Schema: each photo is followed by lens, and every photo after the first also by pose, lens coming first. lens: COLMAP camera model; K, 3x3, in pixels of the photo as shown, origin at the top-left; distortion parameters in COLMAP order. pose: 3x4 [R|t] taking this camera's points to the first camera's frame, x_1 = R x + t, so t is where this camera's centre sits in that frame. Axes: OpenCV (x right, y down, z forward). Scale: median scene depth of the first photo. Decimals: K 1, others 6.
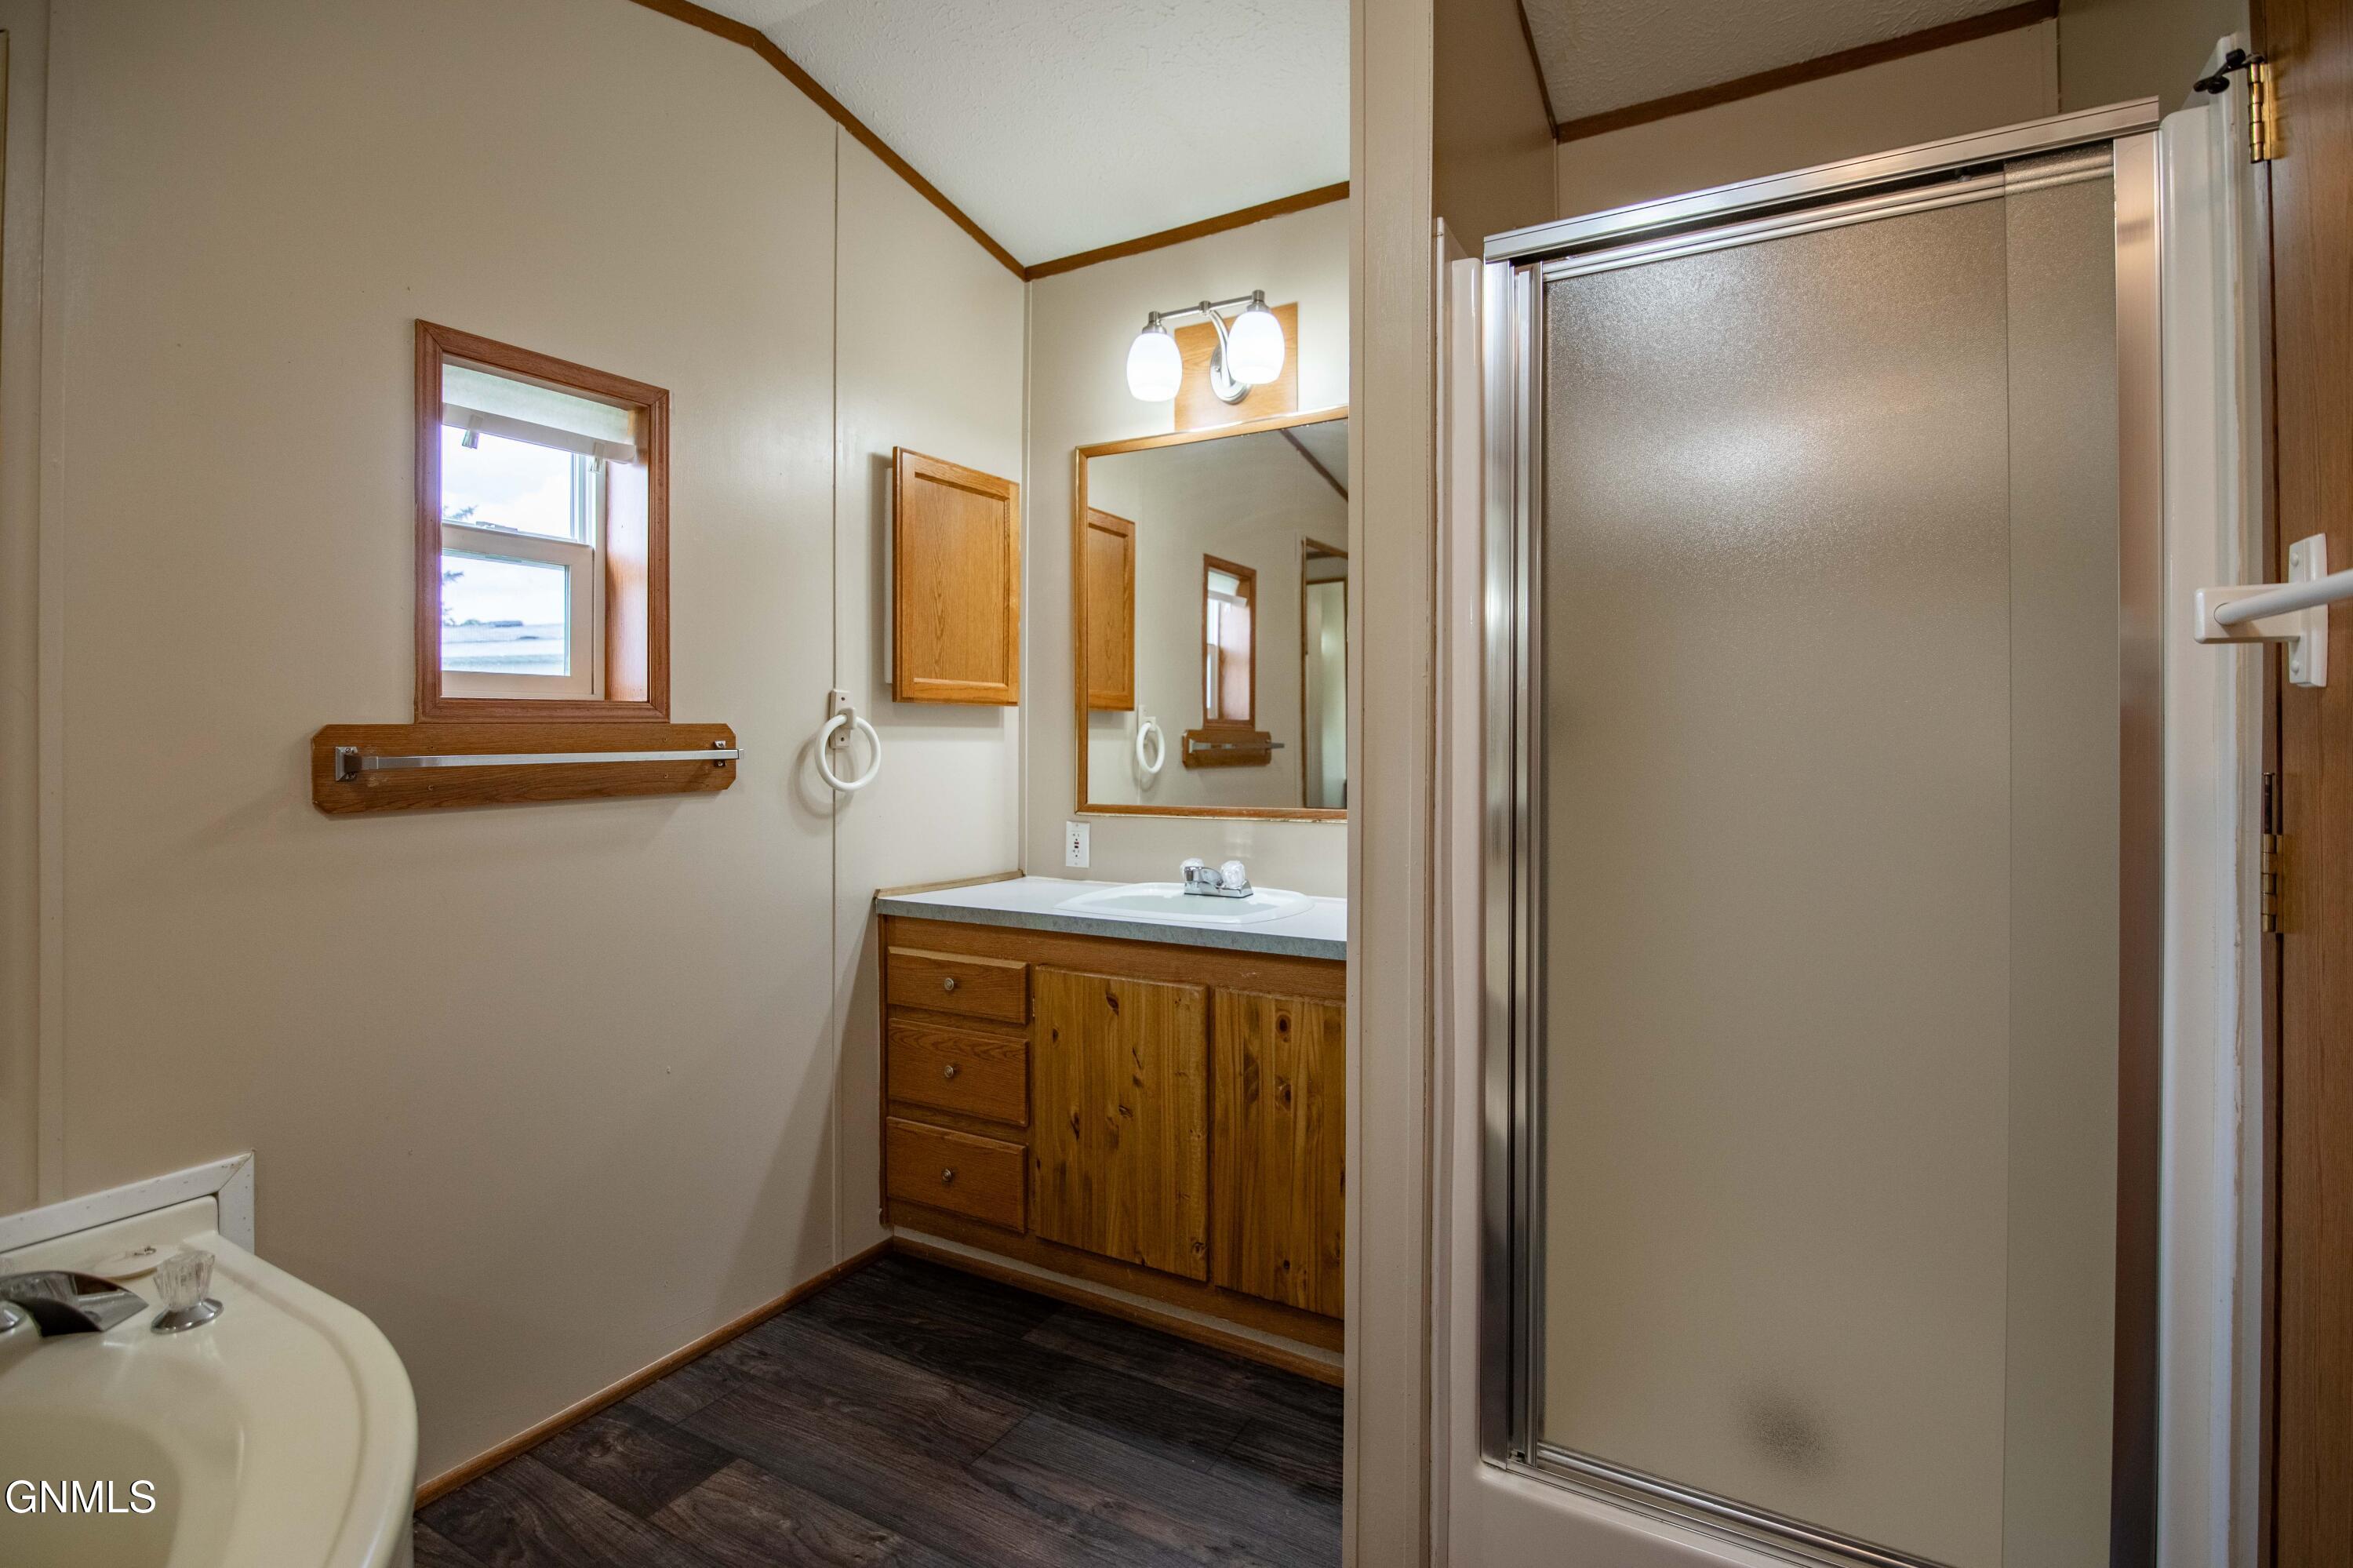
lens RADIAL K [[1123.1, 0, 1179.0], [0, 1123.1, 729.6], [0, 0, 1]] dist [-0.001330, -0.000142]
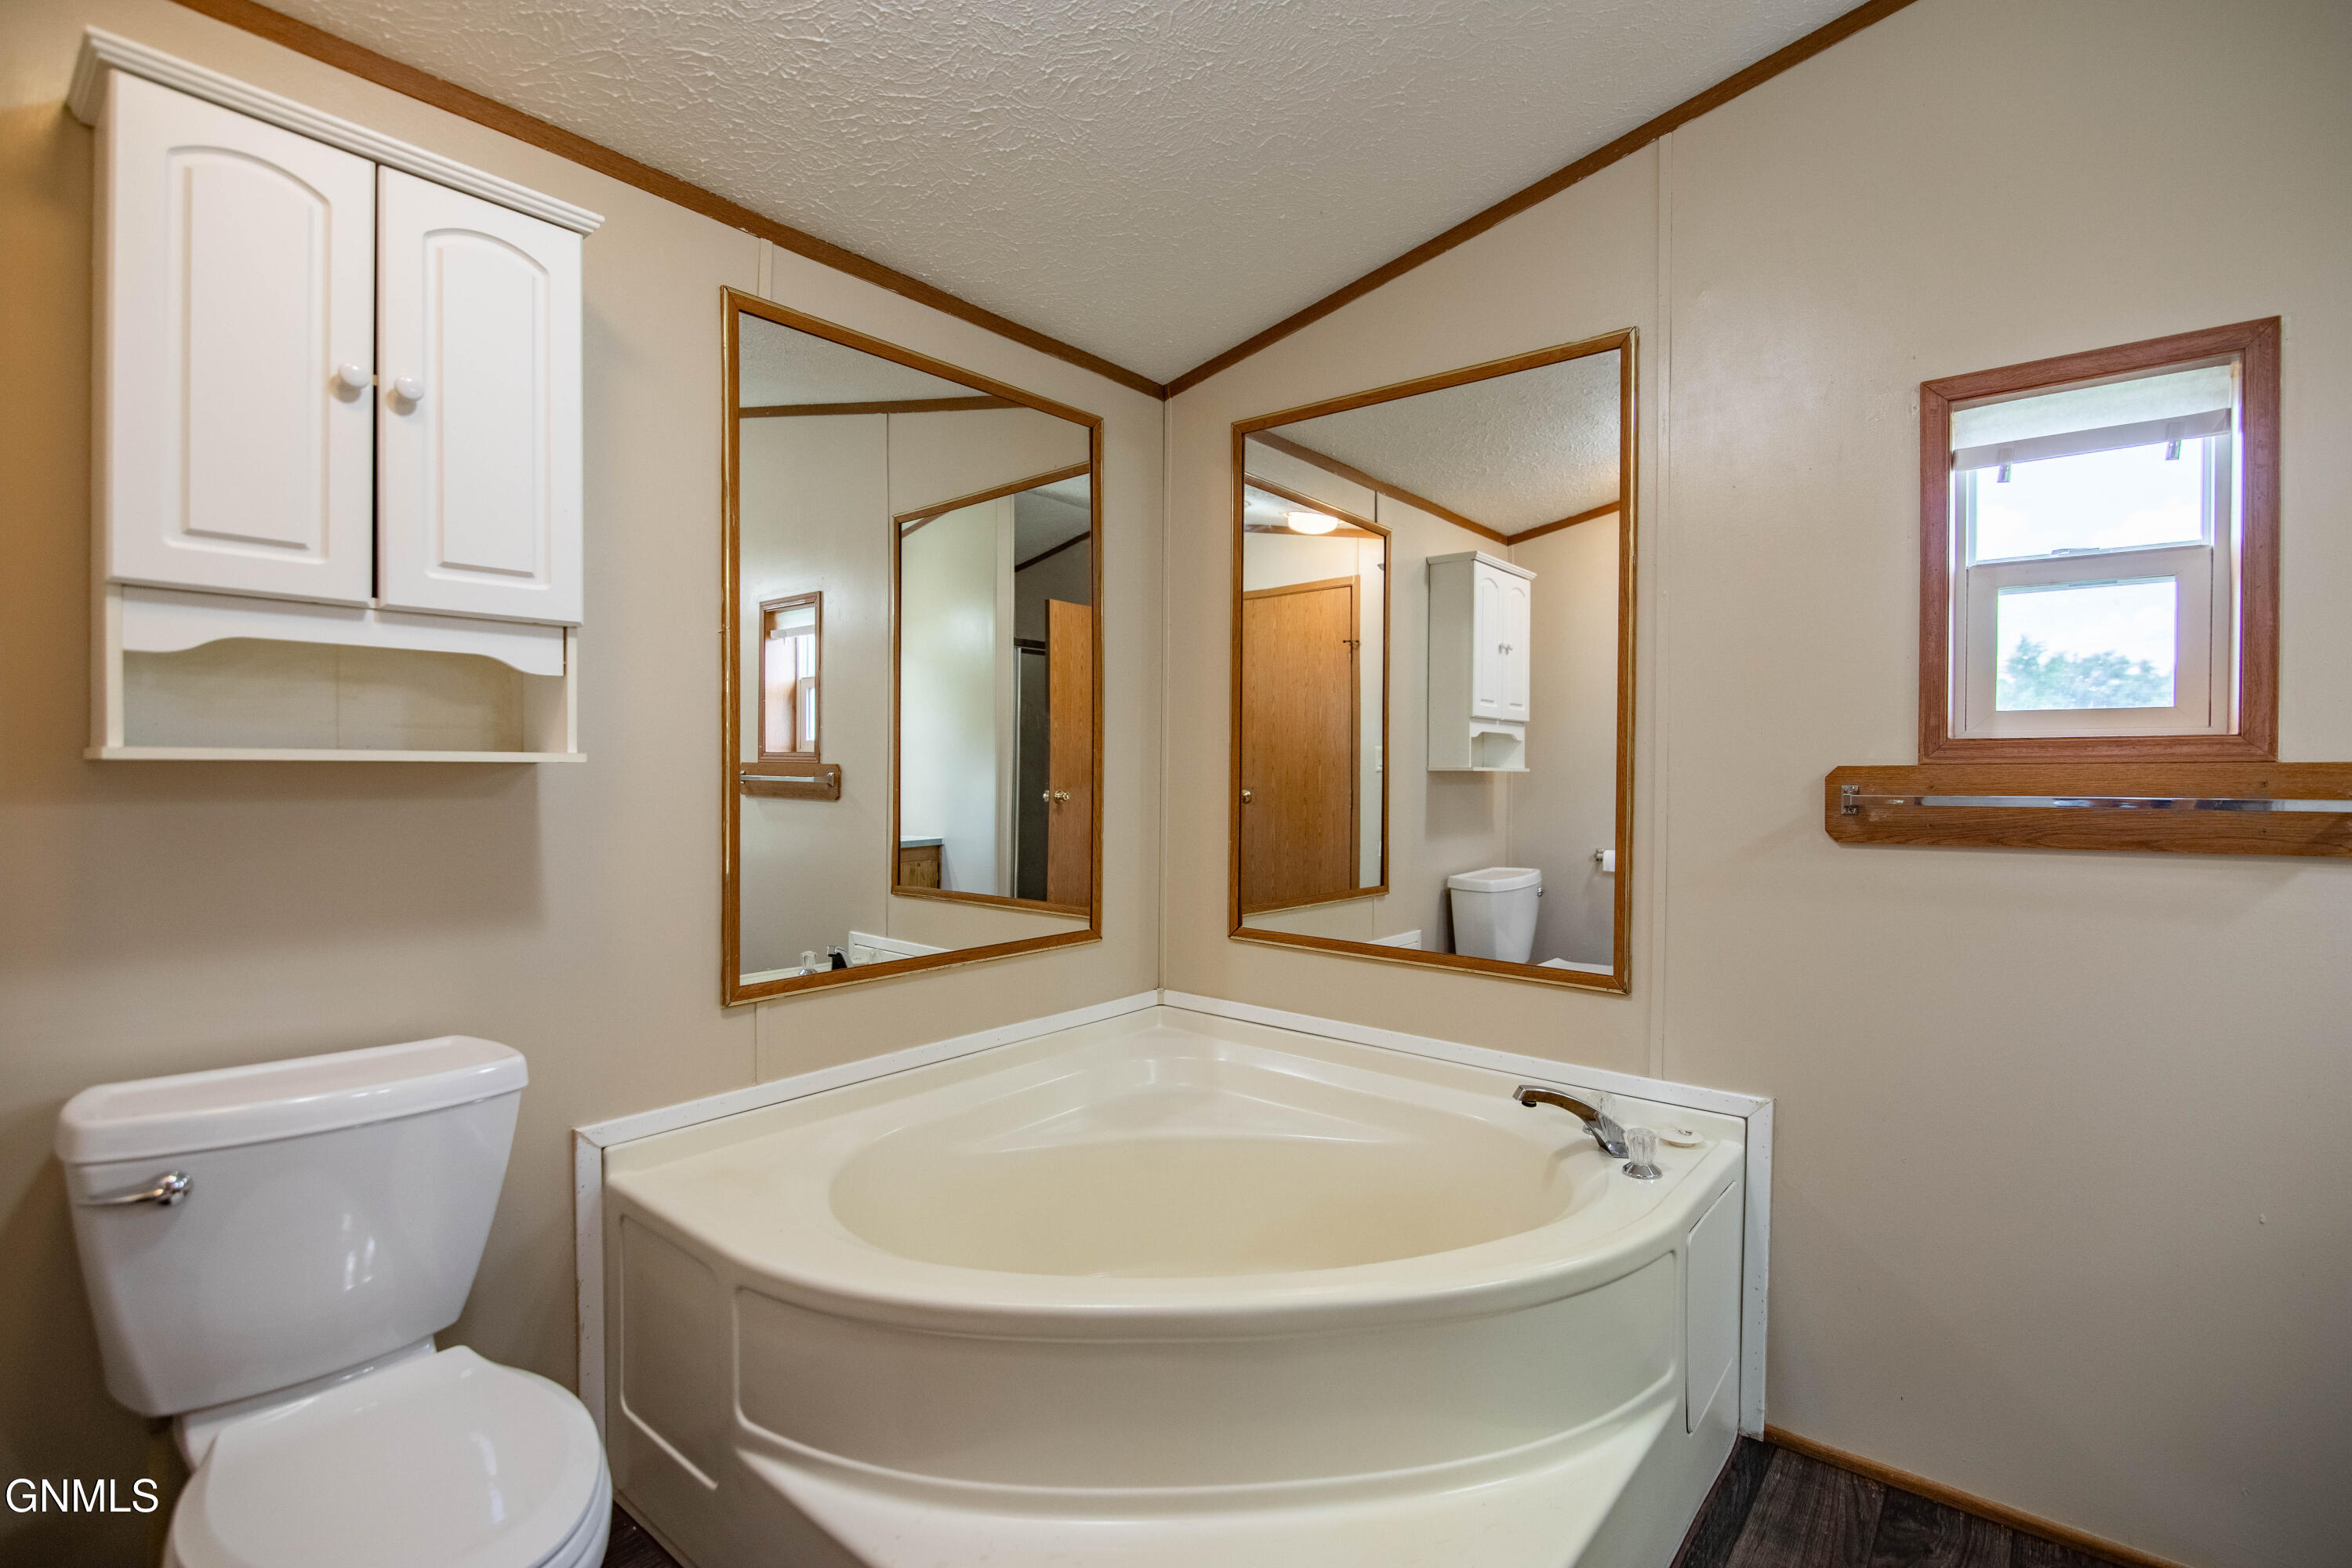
lens RADIAL K [[1049.0, 0, 1178.1], [0, 1049.0, 791.0], [0, 0, 1]] dist [-0.026115, -0.000114]
pose [[-0.180785, 0.013662, -0.983428, 0.406693], [-0.001494, 0.999899, 0.014165, 0.006758], [0.983521, 0.004030, -0.180746, 0.480278]]
